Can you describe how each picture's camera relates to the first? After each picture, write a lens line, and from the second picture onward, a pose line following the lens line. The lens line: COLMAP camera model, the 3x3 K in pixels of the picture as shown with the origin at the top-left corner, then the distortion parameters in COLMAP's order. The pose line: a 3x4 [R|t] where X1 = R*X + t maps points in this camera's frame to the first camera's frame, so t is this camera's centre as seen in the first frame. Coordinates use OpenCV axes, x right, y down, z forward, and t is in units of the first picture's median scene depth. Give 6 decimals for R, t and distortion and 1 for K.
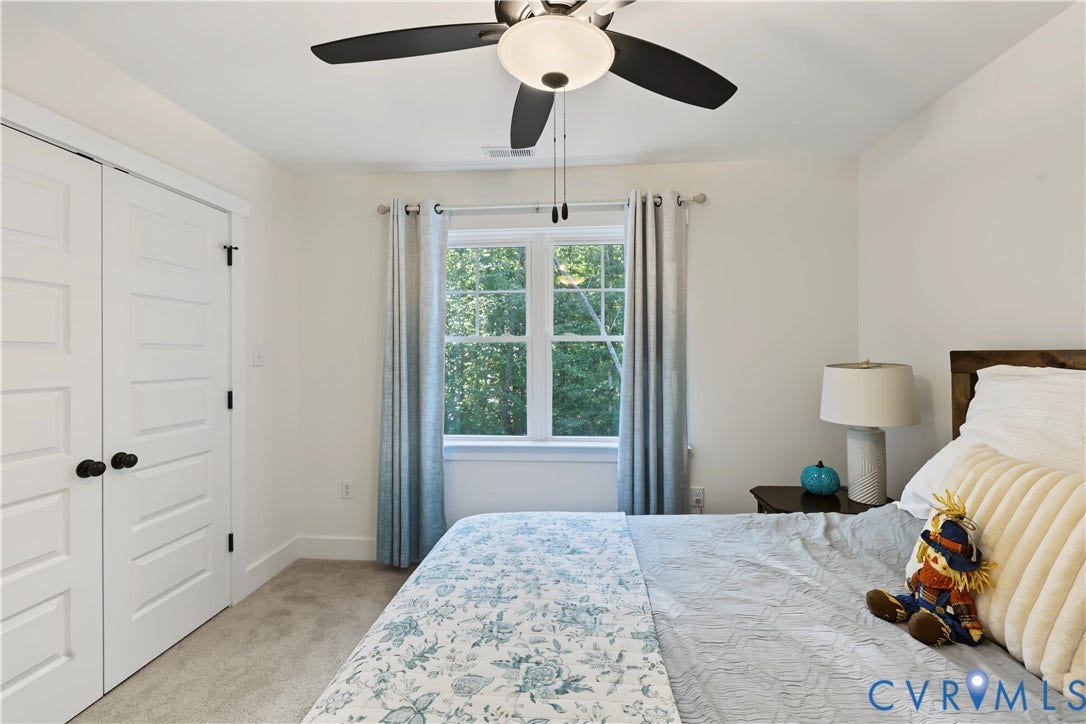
lens RADIAL K [[431.9, 0, 553.1], [0, 431.9, 357.9], [0, 0, 1]] dist [-0.002898, 0.000655]
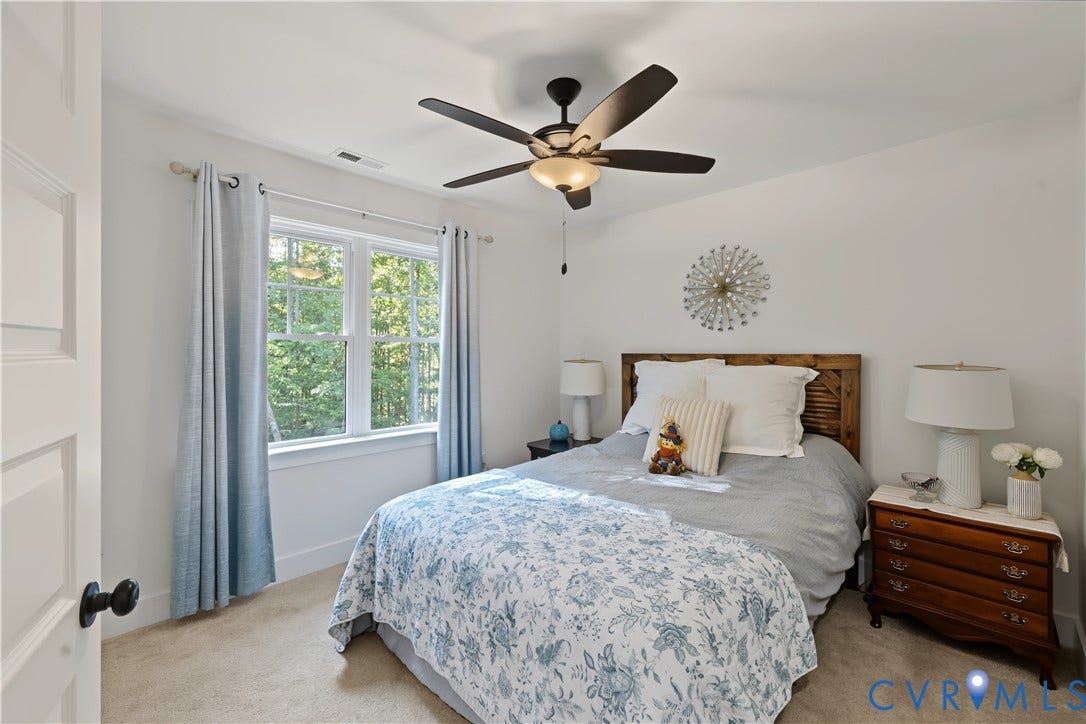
lens RADIAL K [[431.9, 0, 529.4], [0, 431.9, 354.0], [0, 0, 1]] dist [-0.002898, 0.000655]
pose [[0.666191, 0.004879, 0.745765, -0.673513], [-0.001605, 0.999986, -0.005108, -0.002143], [-0.745779, 0.002206, 0.666190, 0.000244]]
